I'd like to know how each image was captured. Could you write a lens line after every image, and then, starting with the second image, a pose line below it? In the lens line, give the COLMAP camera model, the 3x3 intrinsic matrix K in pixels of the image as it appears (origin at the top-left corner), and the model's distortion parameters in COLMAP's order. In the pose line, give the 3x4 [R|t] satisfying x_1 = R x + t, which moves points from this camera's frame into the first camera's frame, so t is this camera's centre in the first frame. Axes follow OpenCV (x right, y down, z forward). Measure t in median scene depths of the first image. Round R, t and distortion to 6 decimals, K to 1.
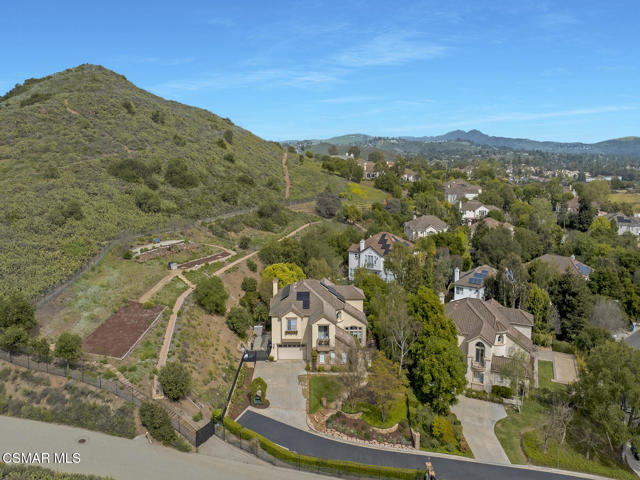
lens RADIAL K [[443.9, 0, 318.1], [0, 443.9, 200.5], [0, 0, 1]] dist [-0.015896, -0.004254]
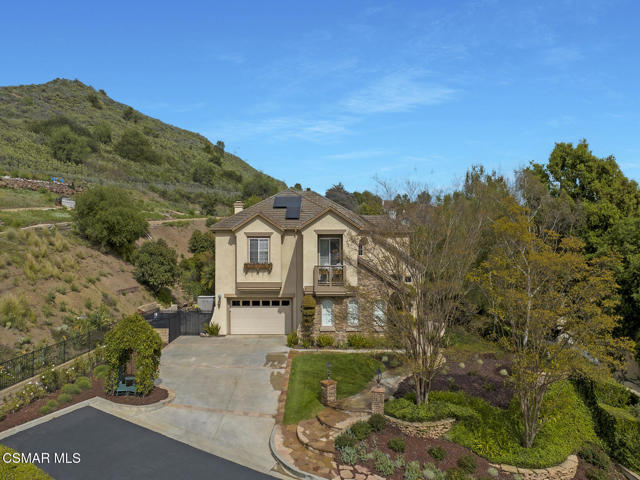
lens RADIAL K [[445.0, 0, 320.0], [0, 445.0, 240.0], [0, 0, 1]] dist [-0.019580, 0.000542]
pose [[0.999778, -0.001299, -0.021031, 0.011047], [-0.000950, 0.994301, -0.106605, 0.316775], [0.021049, 0.106602, 0.994079, 0.552012]]
